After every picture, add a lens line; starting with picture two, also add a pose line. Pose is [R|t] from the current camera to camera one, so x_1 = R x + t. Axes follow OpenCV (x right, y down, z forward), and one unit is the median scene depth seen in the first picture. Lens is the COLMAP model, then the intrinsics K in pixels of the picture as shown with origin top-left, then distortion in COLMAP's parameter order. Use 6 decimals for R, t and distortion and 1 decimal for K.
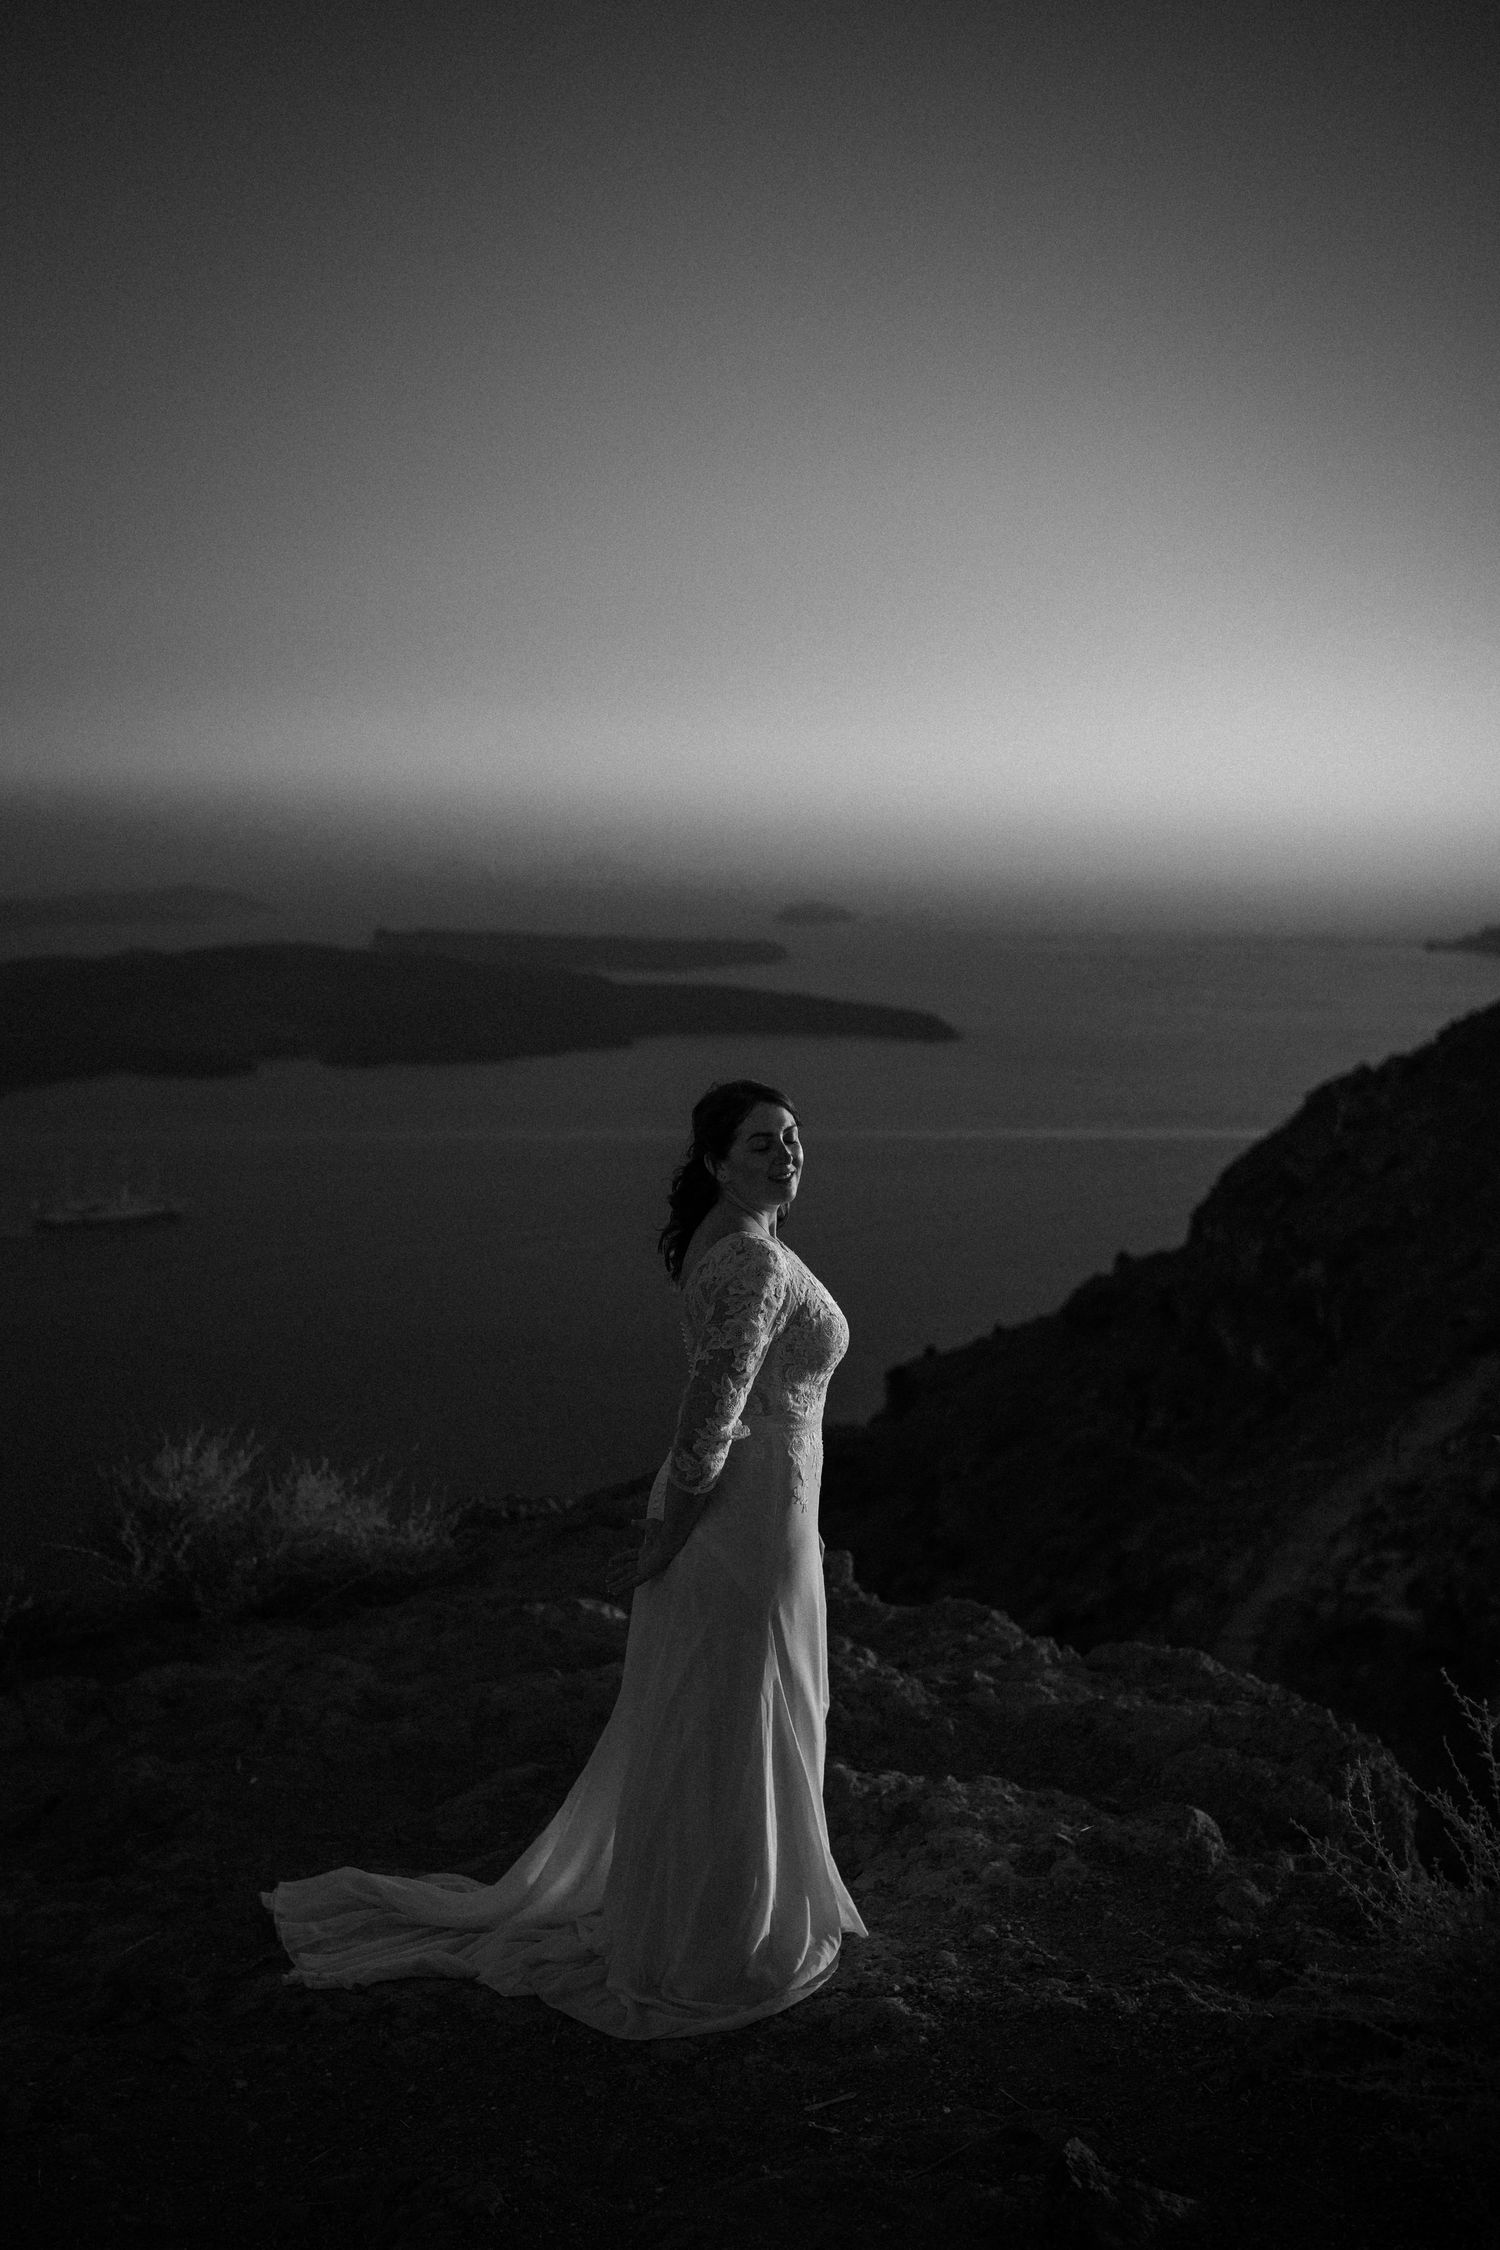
lens RADIAL K [[2248.7, 0, 786.7], [0, 2248.7, 1122.0], [0, 0, 1]] dist [-0.119842, 0.005616]
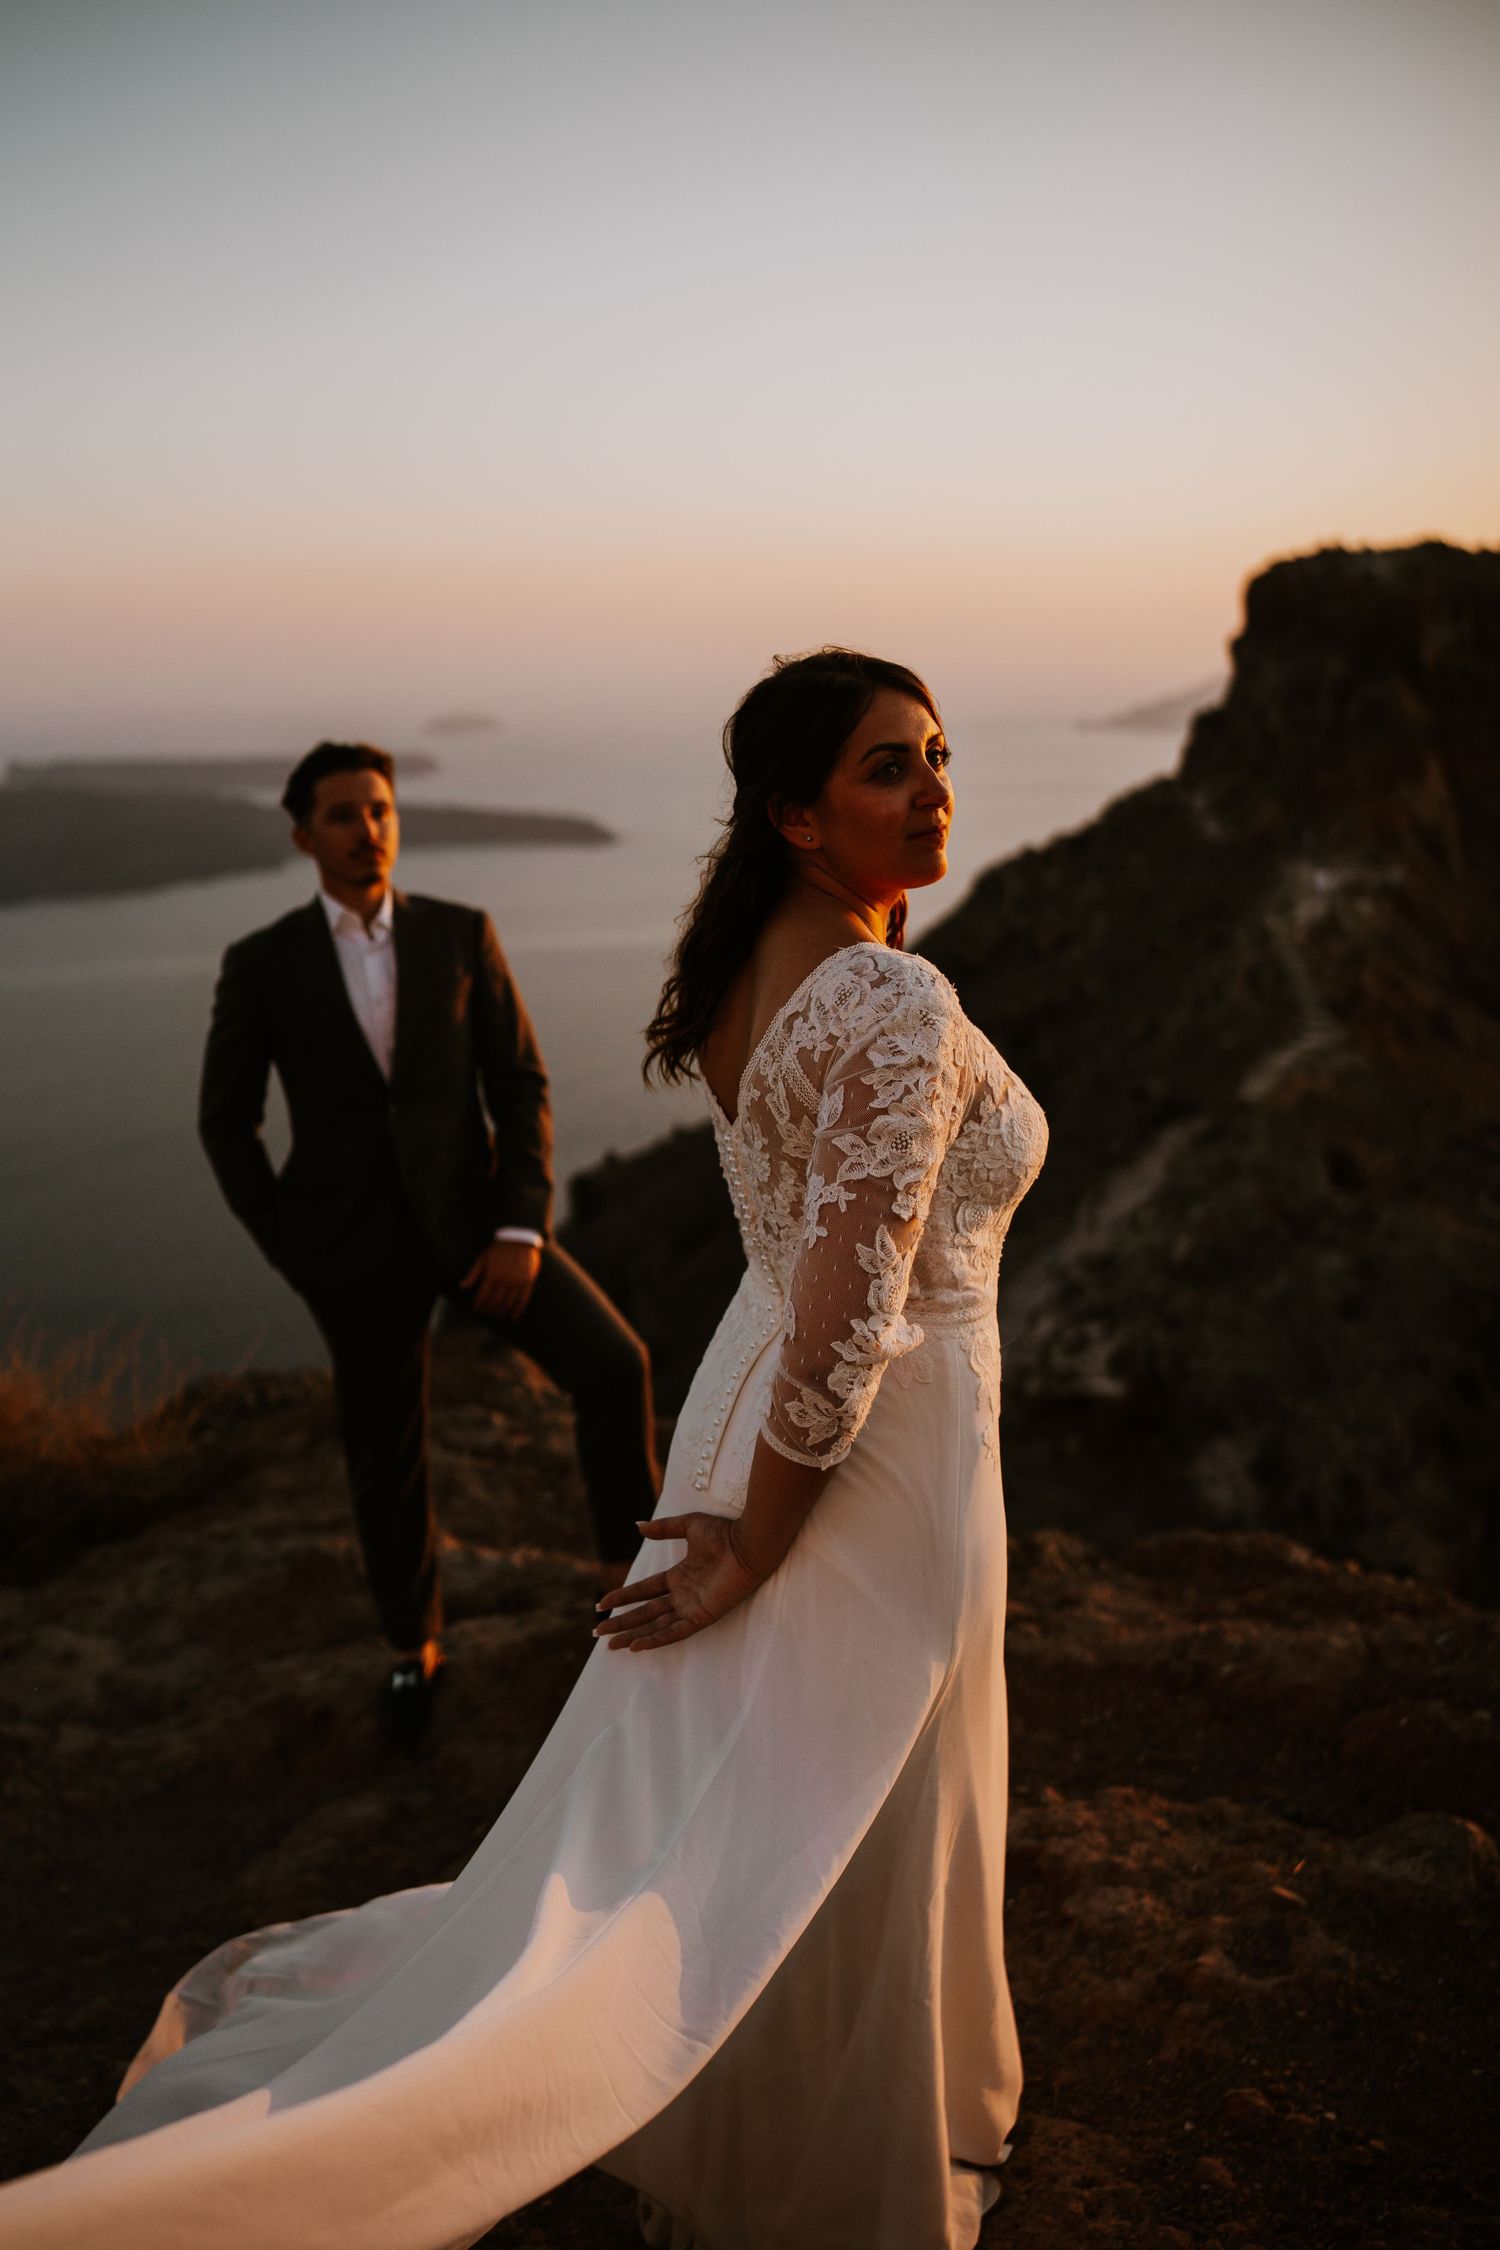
lens RADIAL K [[2170.2, 0, 780.4], [0, 2170.2, 1172.1], [0, 0, 1]] dist [-0.103697, -0.010251]
pose [[0.985746, -0.071691, 0.152203, -0.099618], [0.054692, 0.992080, 0.113078, 0.037001], [-0.159104, -0.103142, 0.981859, 0.440916]]
